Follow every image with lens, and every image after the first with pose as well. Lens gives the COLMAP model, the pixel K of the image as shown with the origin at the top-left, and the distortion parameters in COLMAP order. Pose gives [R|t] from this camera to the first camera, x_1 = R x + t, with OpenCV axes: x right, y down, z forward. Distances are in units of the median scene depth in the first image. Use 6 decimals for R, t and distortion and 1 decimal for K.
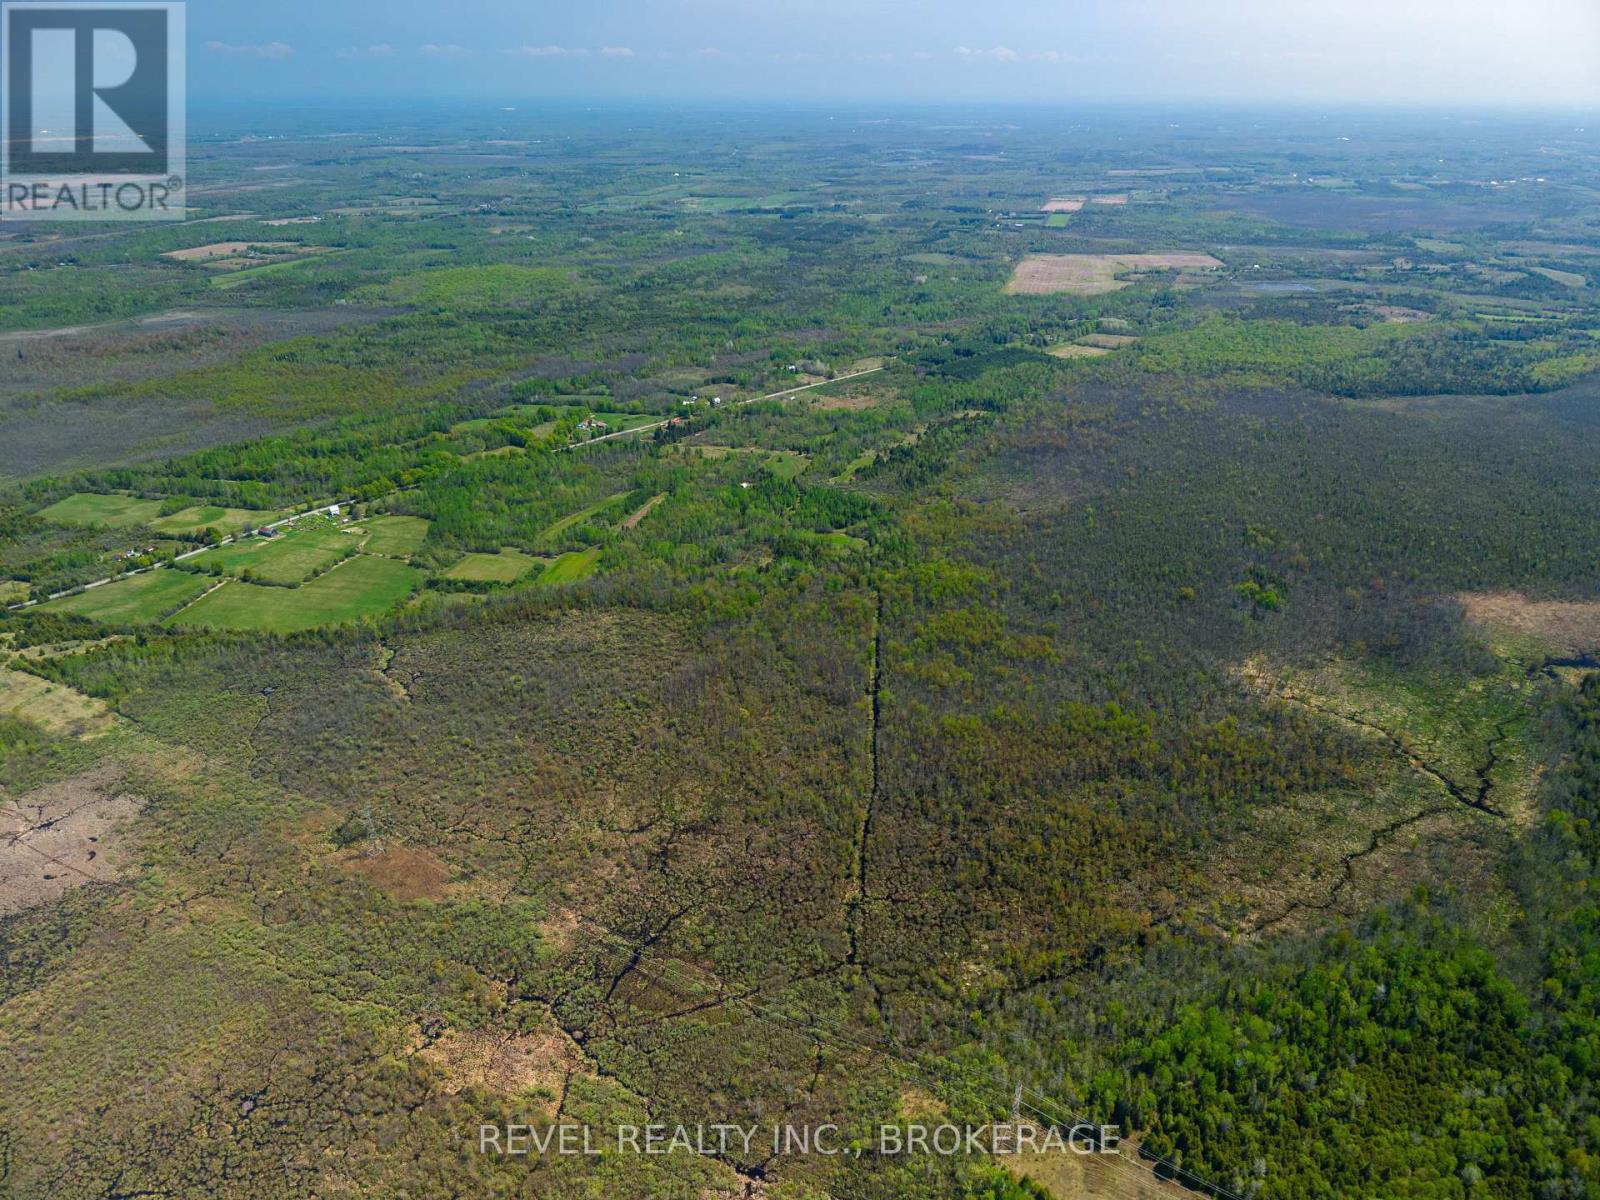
lens RADIAL K [[1068.6, 0, 797.3], [0, 1068.6, 602.8], [0, 0, 1]] dist [0.029479, -0.029727]
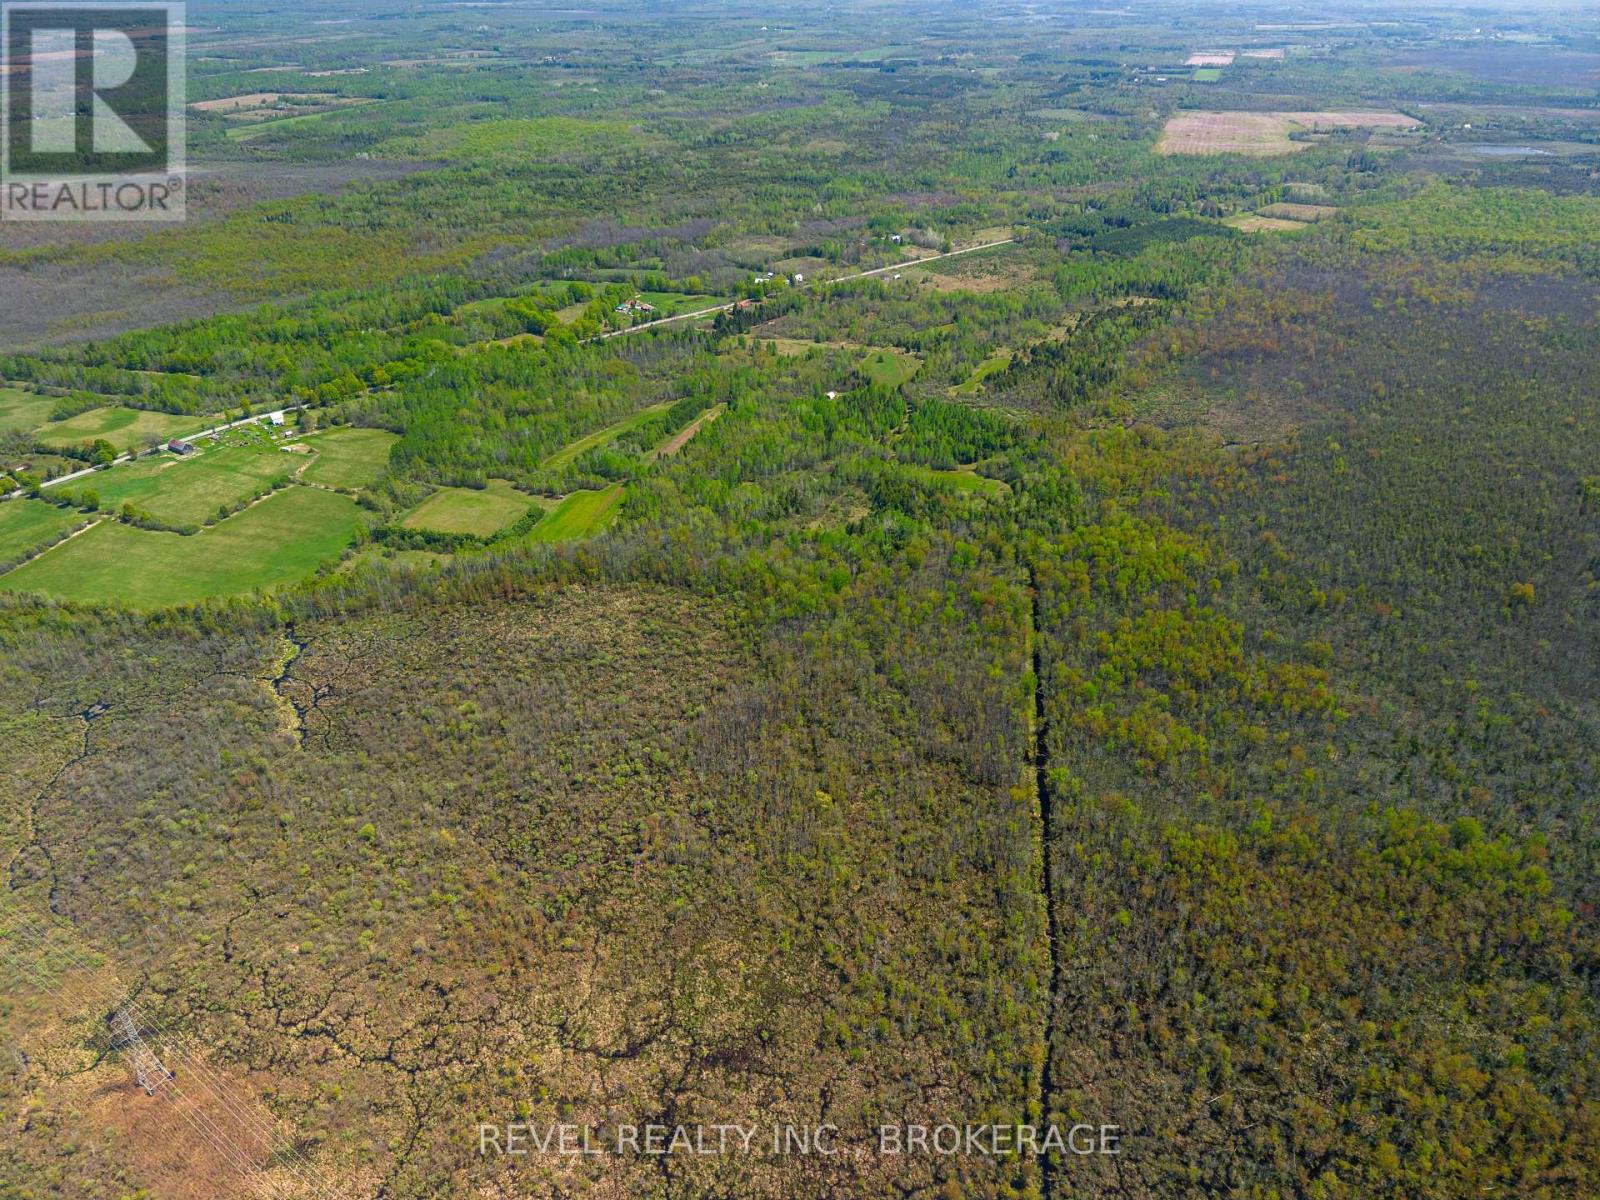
lens RADIAL K [[1068.6, 0, 795.7], [0, 1068.6, 604.2], [0, 0, 1]] dist [0.029479, -0.029727]
pose [[0.996745, 0.038399, -0.070880, -0.021548], [-0.031217, 0.994519, 0.099792, -0.051363], [0.074324, -0.097254, 0.992481, 0.328525]]
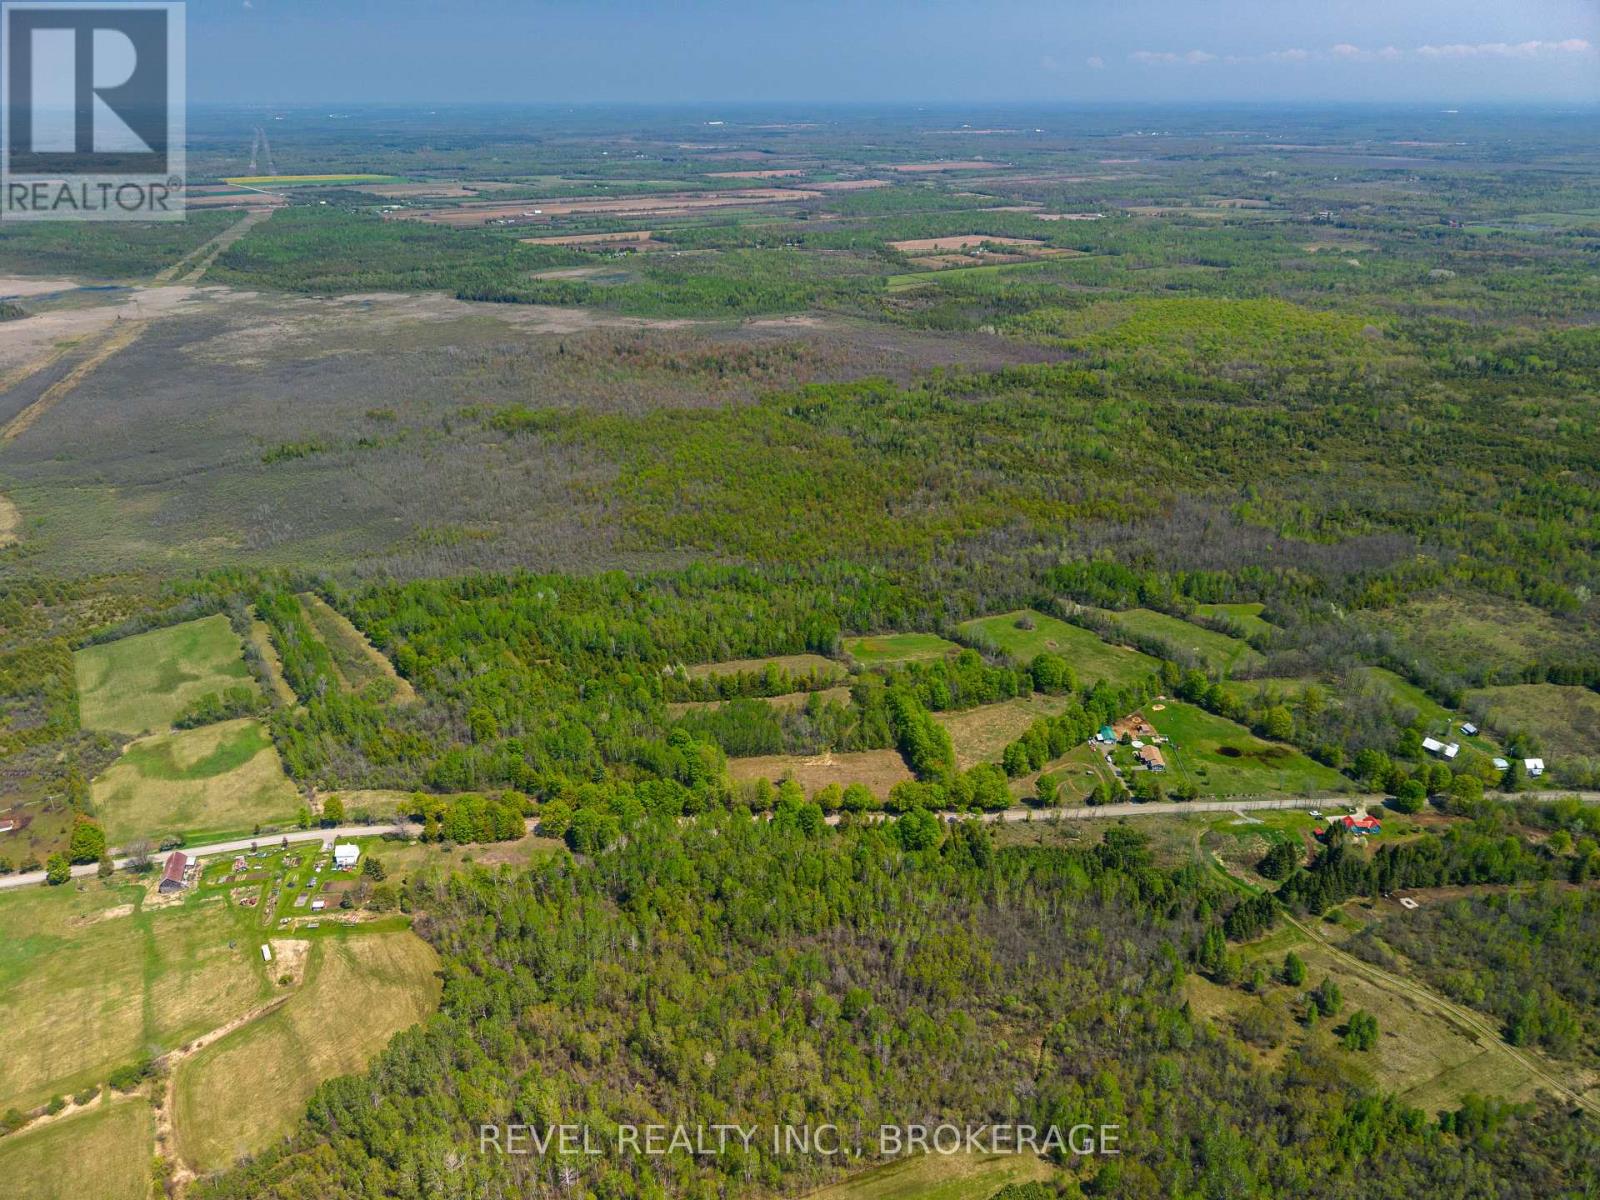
lens RADIAL K [[1068.6, 0, 795.0], [0, 1068.6, 597.6], [0, 0, 1]] dist [0.029479, -0.029727]
pose [[0.729215, 0.288205, -0.620631, -0.077133], [-0.293986, 0.950958, 0.096179, -0.323815], [0.617914, 0.112322, 0.778181, 0.897694]]
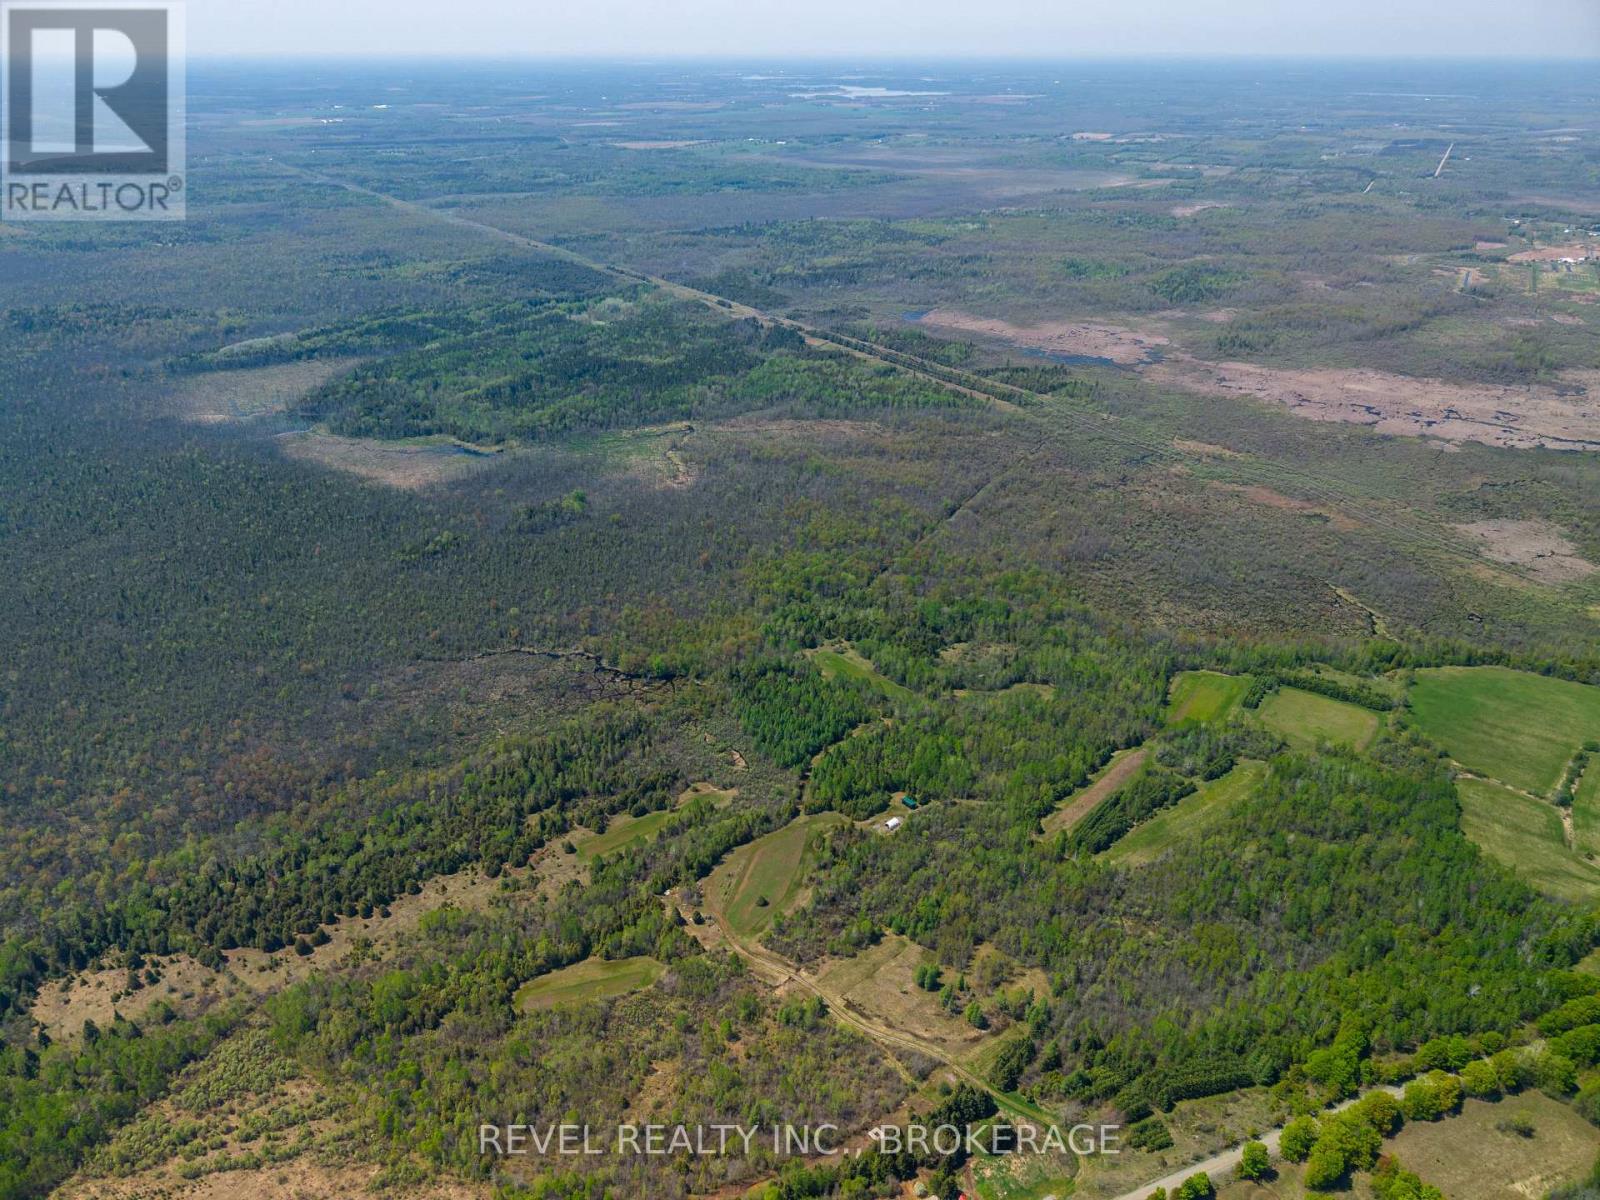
lens RADIAL K [[1068.6, 0, 797.3], [0, 1068.6, 603.5], [0, 0, 1]] dist [0.029479, -0.029727]
pose [[-0.901532, -0.207895, 0.379498, -0.237681], [0.182517, 0.612492, 0.769117, -0.755290], [-0.392335, 0.762649, -0.514237, 1.533407]]
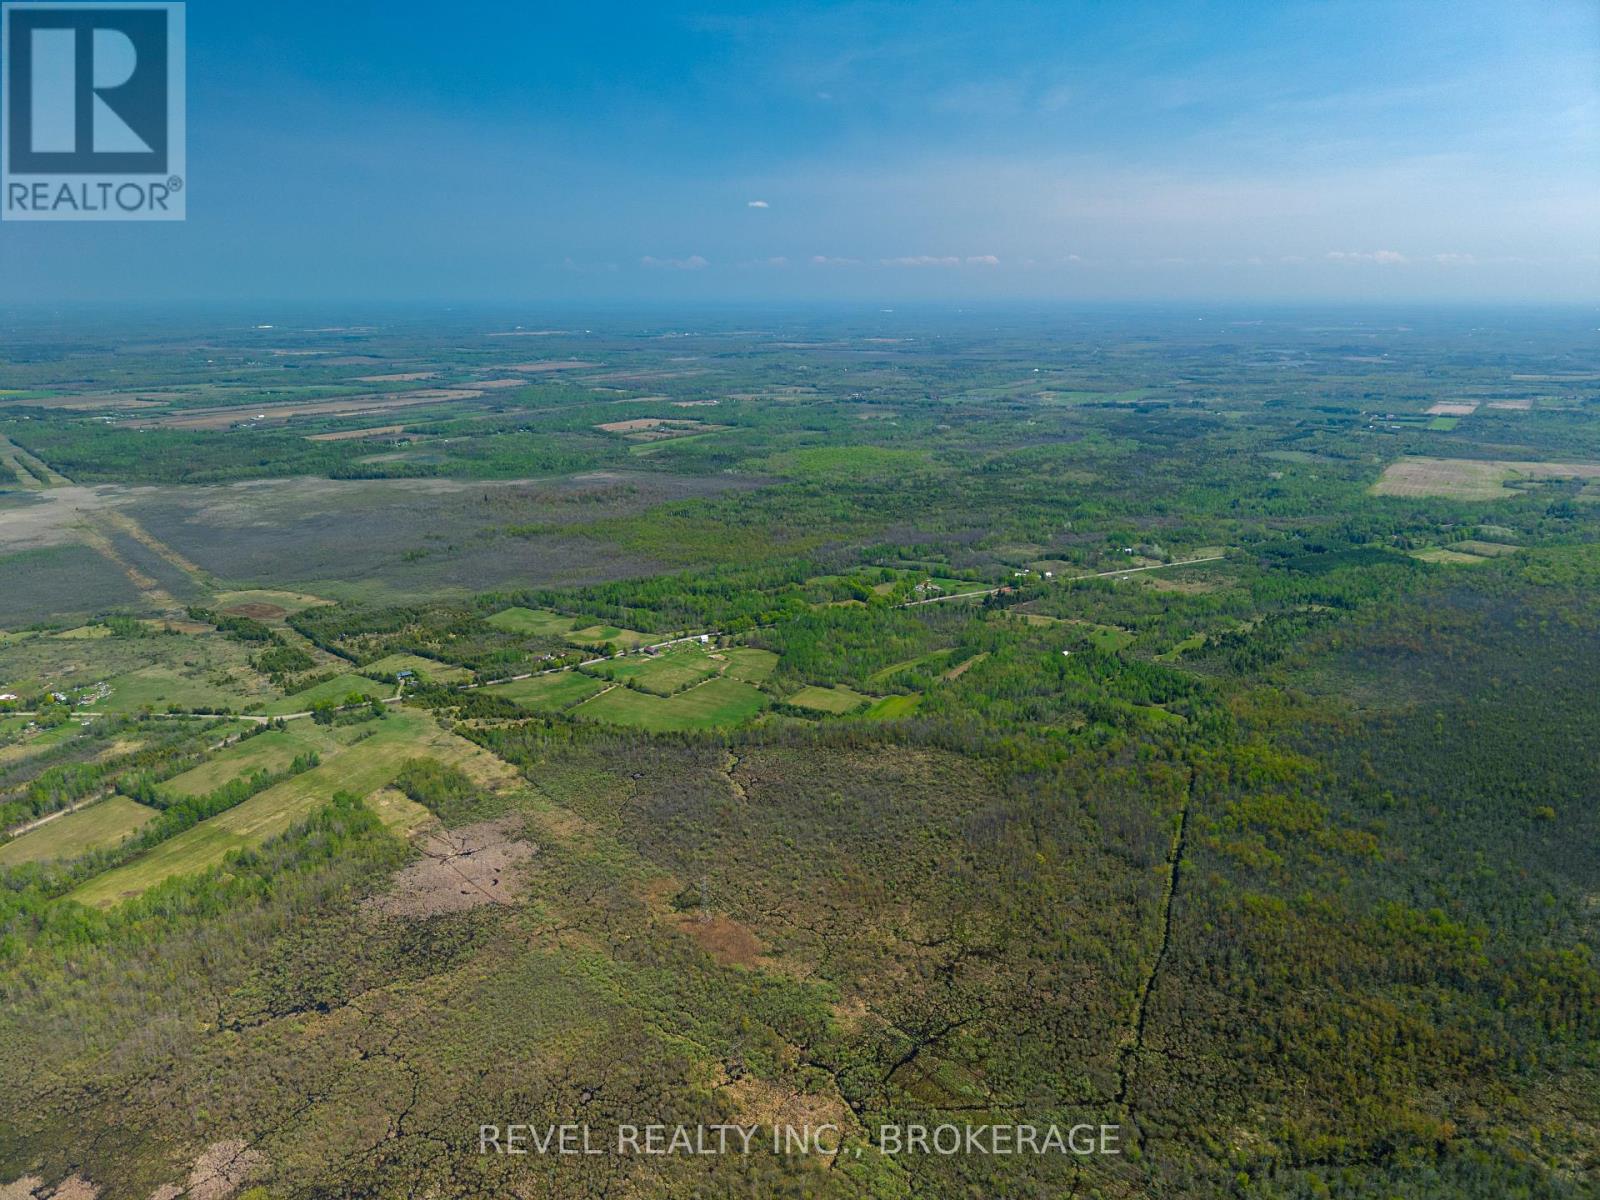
lens RADIAL K [[1068.6, 0, 797.3], [0, 1068.6, 601.3], [0, 0, 1]] dist [0.029479, -0.029727]
pose [[0.949128, 0.085447, -0.303075, 0.016719], [-0.134294, 0.980400, -0.144155, 0.031736], [0.284817, 0.177523, 0.942000, -0.085274]]
